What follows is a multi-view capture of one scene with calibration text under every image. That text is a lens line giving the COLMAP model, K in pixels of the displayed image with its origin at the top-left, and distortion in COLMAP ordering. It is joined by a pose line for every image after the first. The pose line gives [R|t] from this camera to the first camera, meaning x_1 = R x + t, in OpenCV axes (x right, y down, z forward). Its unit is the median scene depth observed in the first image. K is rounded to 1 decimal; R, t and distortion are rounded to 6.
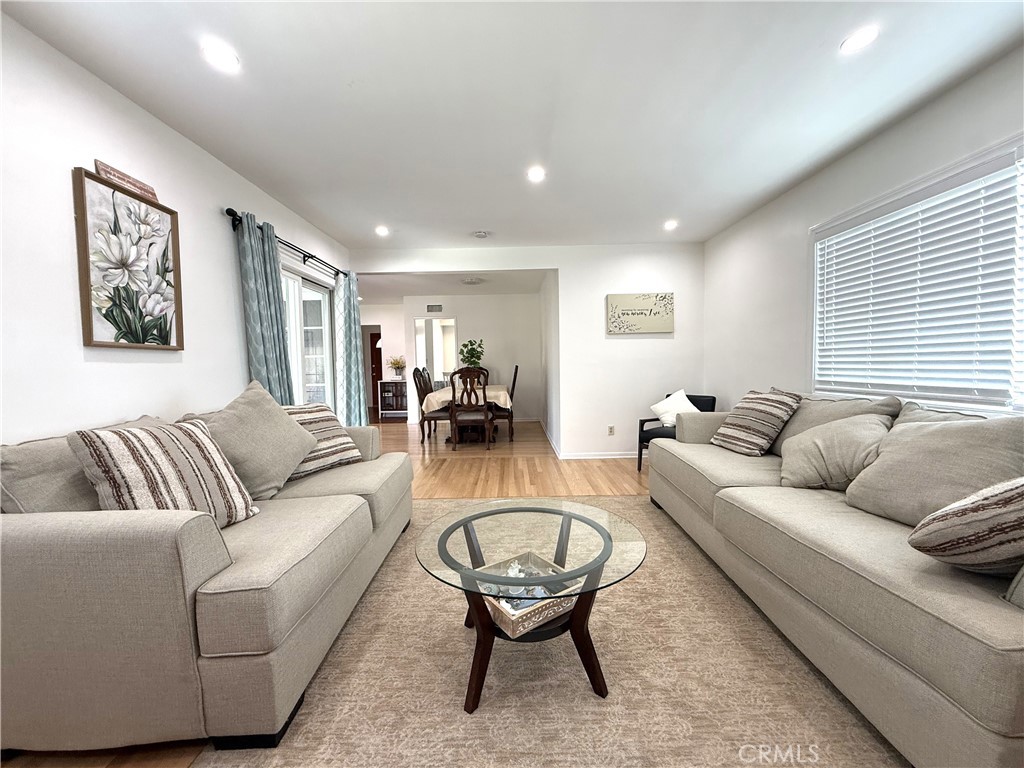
lens RADIAL K [[402.7, 0, 512.6], [0, 402.7, 380.7], [0, 0, 1]] dist [0.003297, -0.000707]
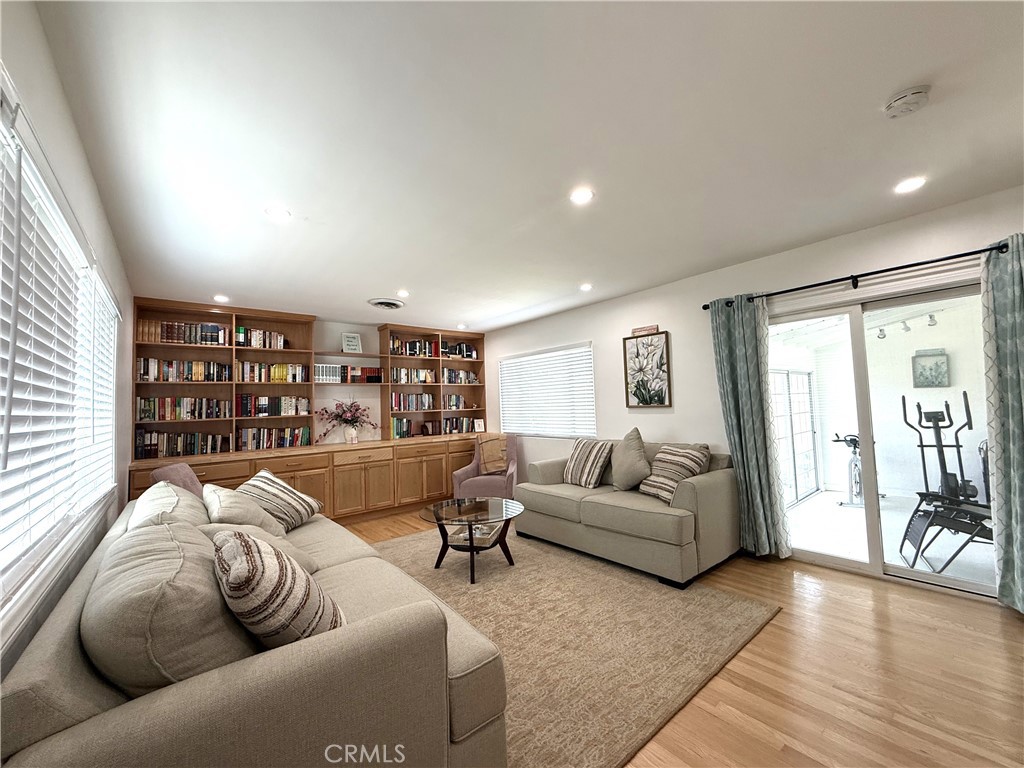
lens RADIAL K [[402.7, 0, 508.5], [0, 402.7, 384.5], [0, 0, 1]] dist [0.003297, -0.000707]
pose [[-0.771106, 0.006835, -0.636670, 0.955853], [0.018029, 0.999776, -0.011102, -0.186664], [0.636452, -0.020040, -0.771056, 2.137786]]
